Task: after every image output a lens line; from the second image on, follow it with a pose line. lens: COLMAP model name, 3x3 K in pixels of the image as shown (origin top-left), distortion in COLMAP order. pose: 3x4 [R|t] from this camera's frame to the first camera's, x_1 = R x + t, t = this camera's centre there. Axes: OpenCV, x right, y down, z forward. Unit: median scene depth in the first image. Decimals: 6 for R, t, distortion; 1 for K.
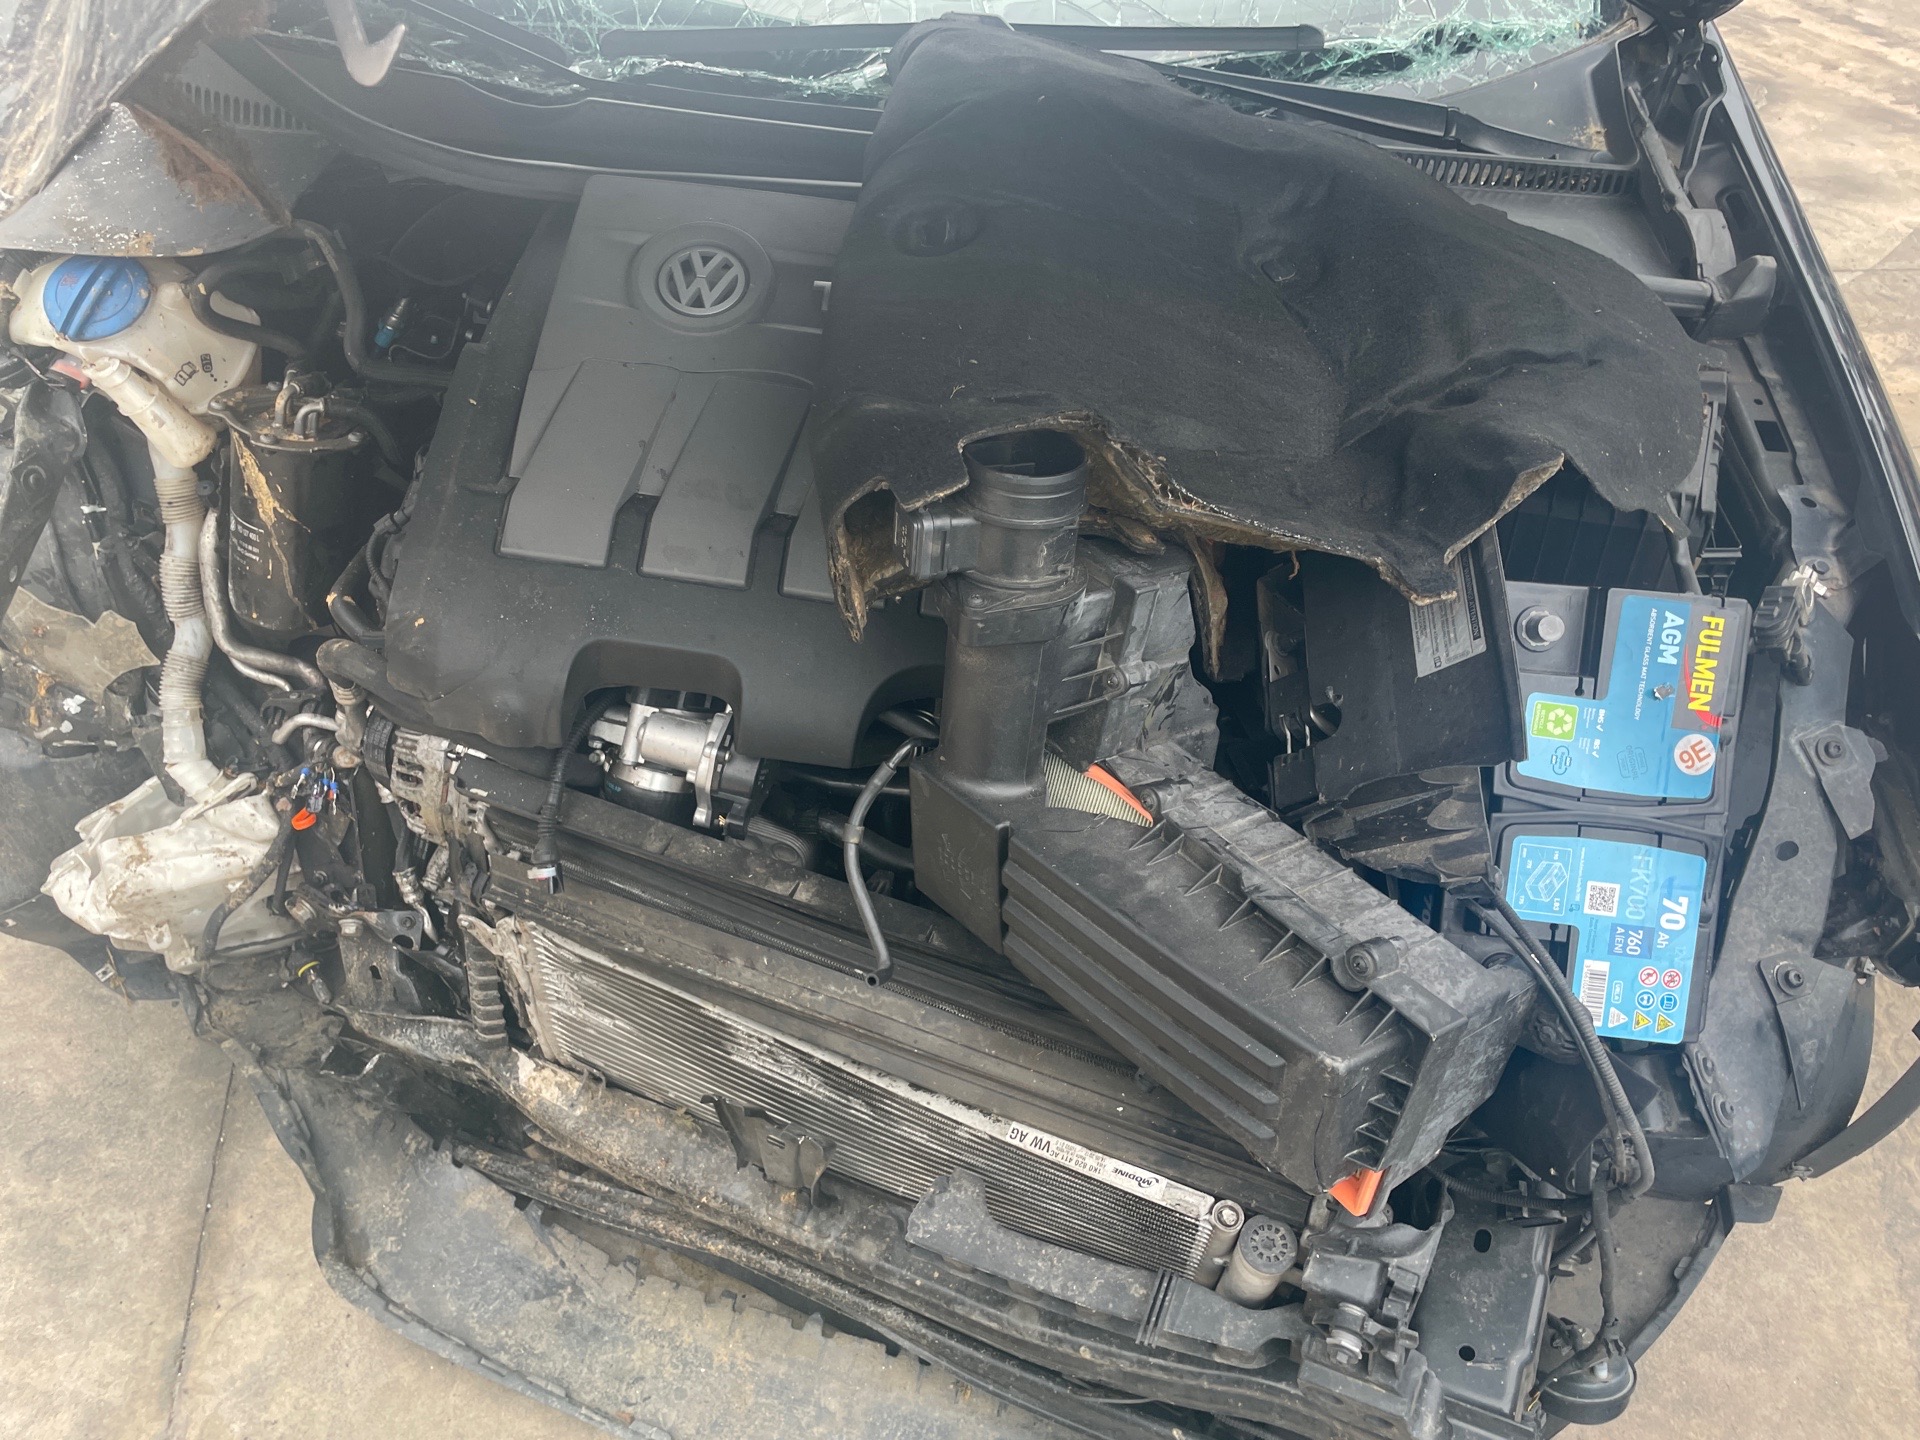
lens RADIAL K [[1457.7, 0, 963.1], [0, 1457.7, 707.0], [0, 0, 1]] dist [0.081202, -0.110700]
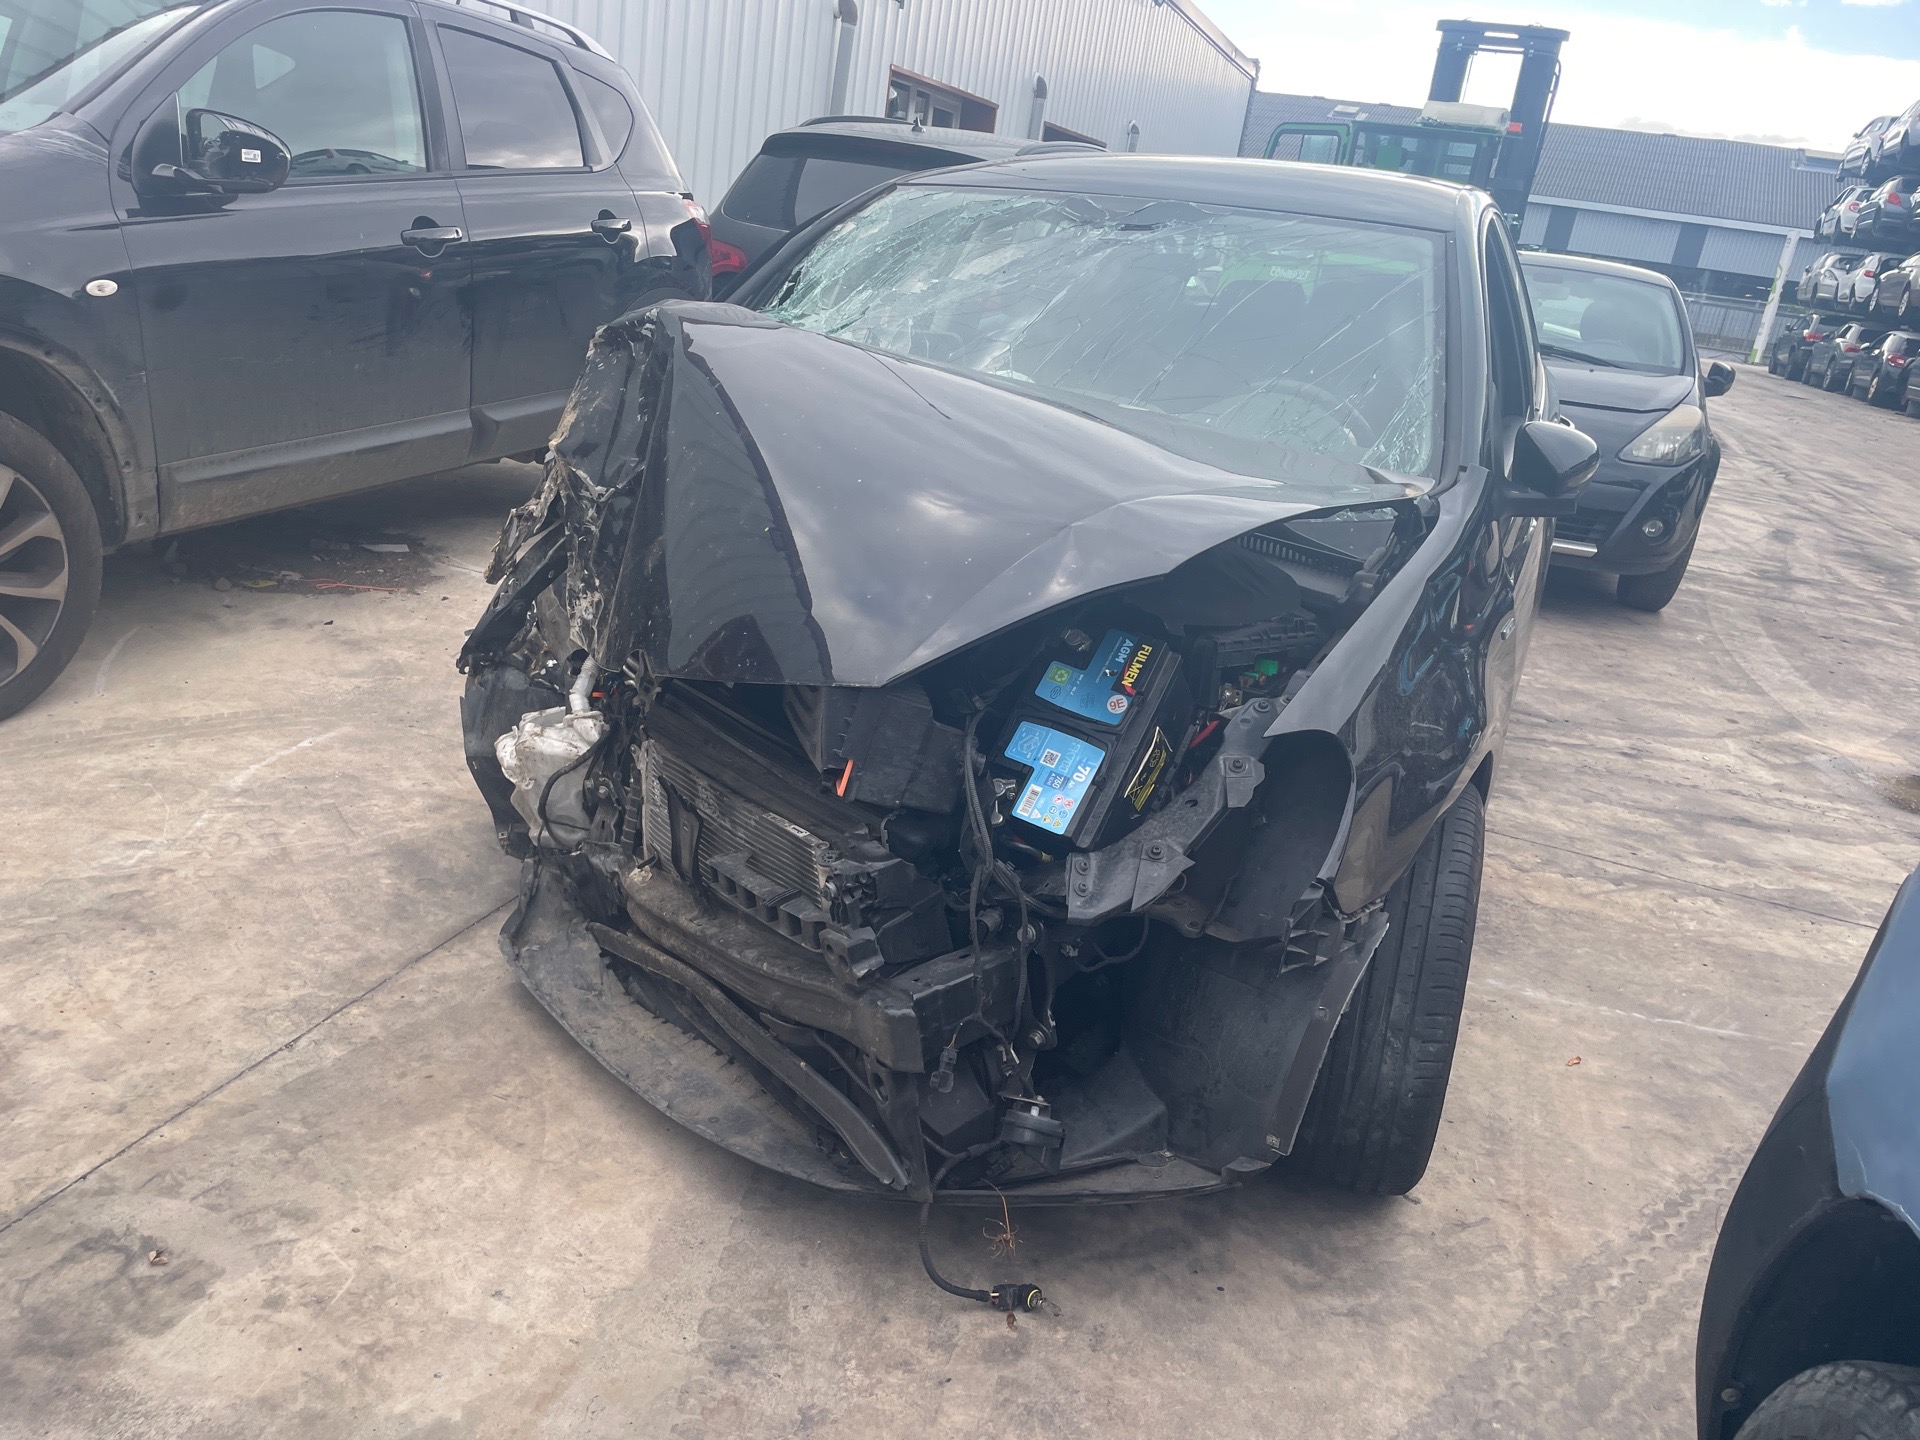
lens RADIAL K [[1457.7, 0, 952.7], [0, 1457.7, 726.0], [0, 0, 1]] dist [0.081202, -0.110700]
pose [[0.866831, 0.210024, -0.452211, 0.822762], [-0.390507, 0.849886, -0.353833, 0.575532], [0.310014, 0.483305, 0.818723, -0.454022]]
